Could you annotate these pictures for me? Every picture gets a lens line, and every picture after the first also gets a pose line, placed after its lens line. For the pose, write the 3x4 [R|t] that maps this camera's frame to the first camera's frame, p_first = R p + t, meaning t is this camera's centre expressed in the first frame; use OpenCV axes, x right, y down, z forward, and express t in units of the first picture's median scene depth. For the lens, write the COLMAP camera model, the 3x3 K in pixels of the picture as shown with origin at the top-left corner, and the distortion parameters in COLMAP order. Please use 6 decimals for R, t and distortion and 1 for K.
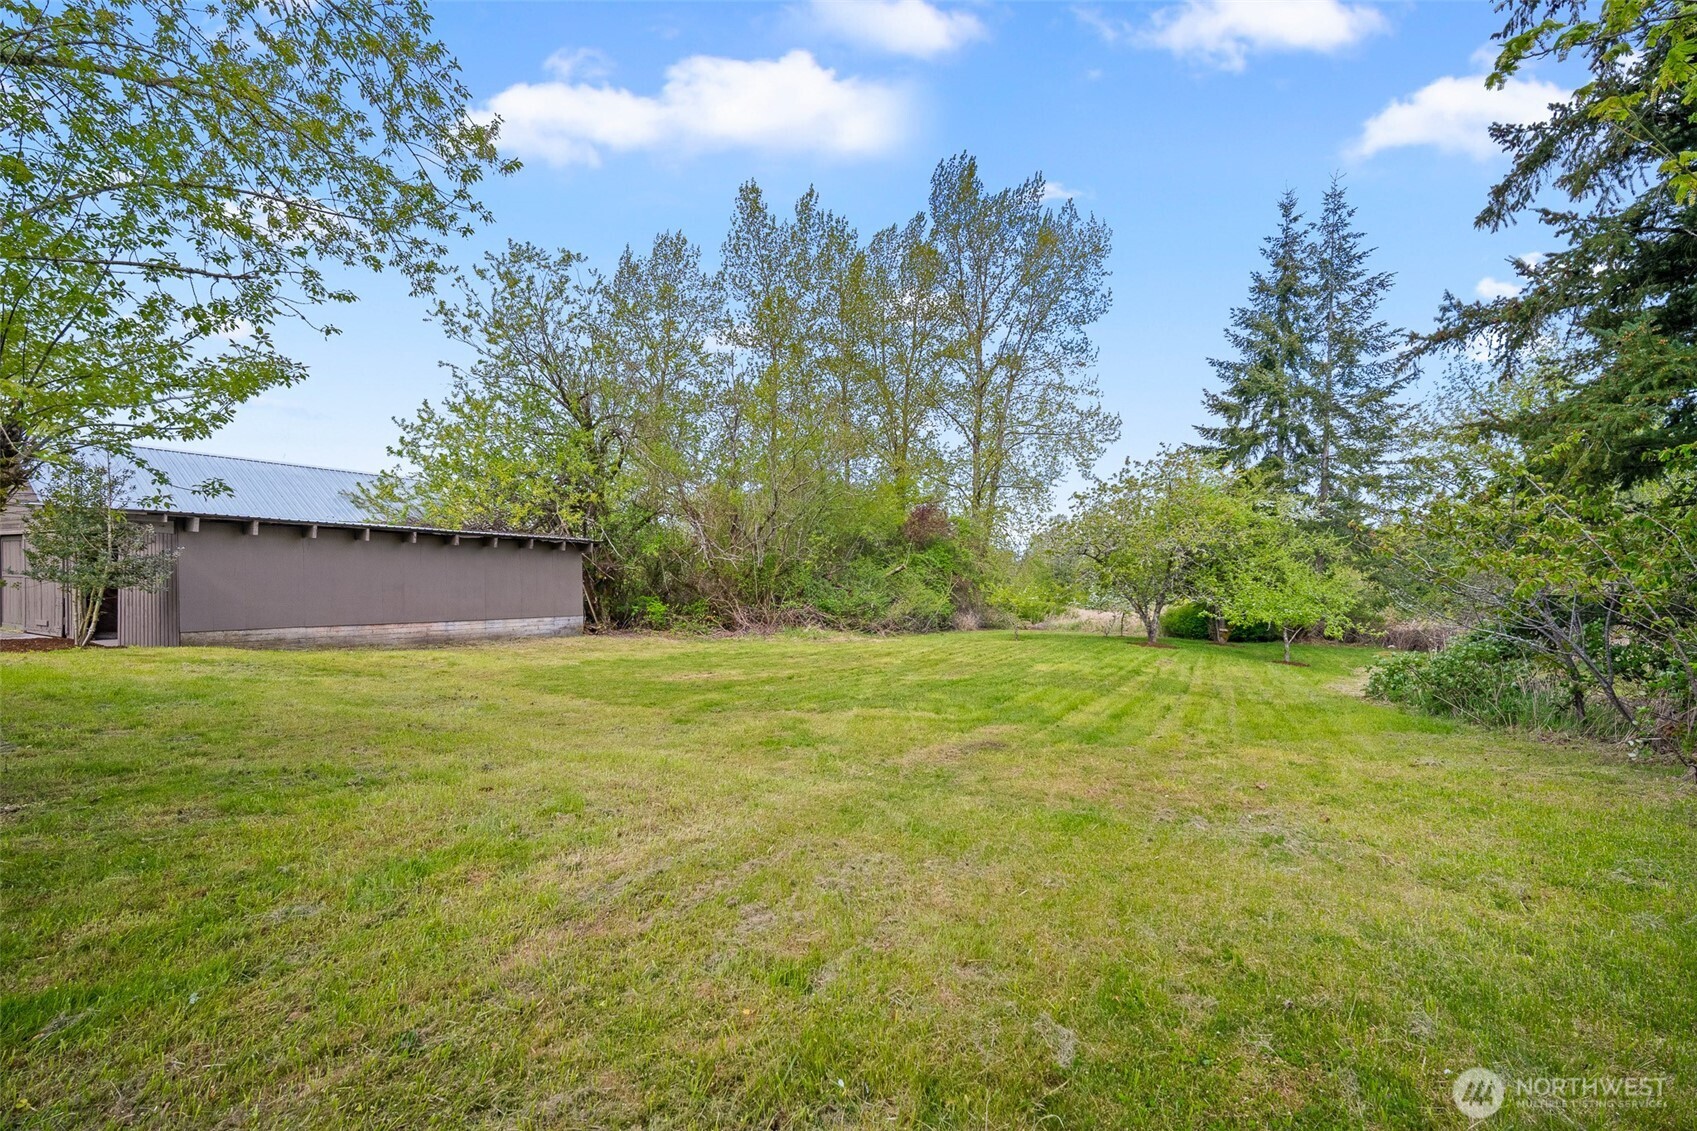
lens RADIAL K [[752.7, 0, 851.2], [0, 752.7, 577.2], [0, 0, 1]] dist [-0.009322, 0.001330]
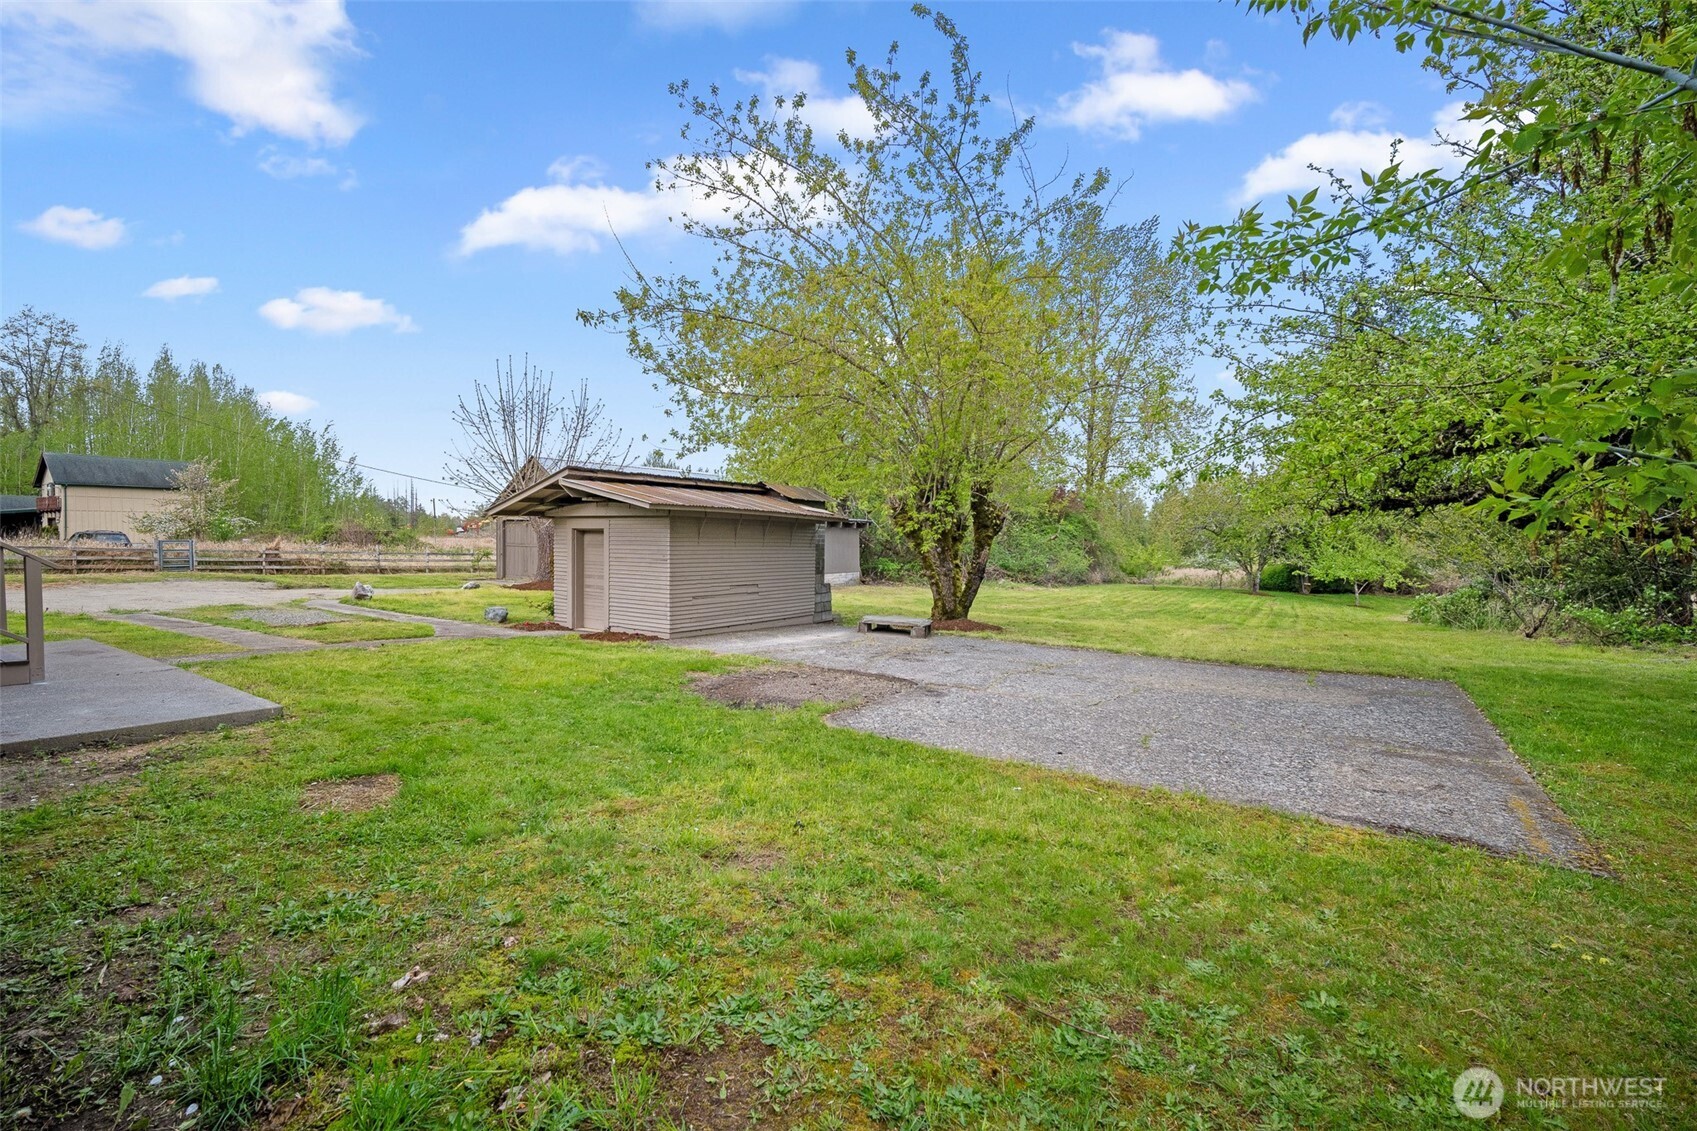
lens RADIAL K [[752.7, 0, 846.2], [0, 752.7, 557.6], [0, 0, 1]] dist [-0.009322, 0.001330]
pose [[0.998138, 0.003298, -0.060914, -0.258968], [-0.001315, 0.999469, 0.032557, -0.021147], [0.060989, -0.032417, 0.997612, -0.411126]]
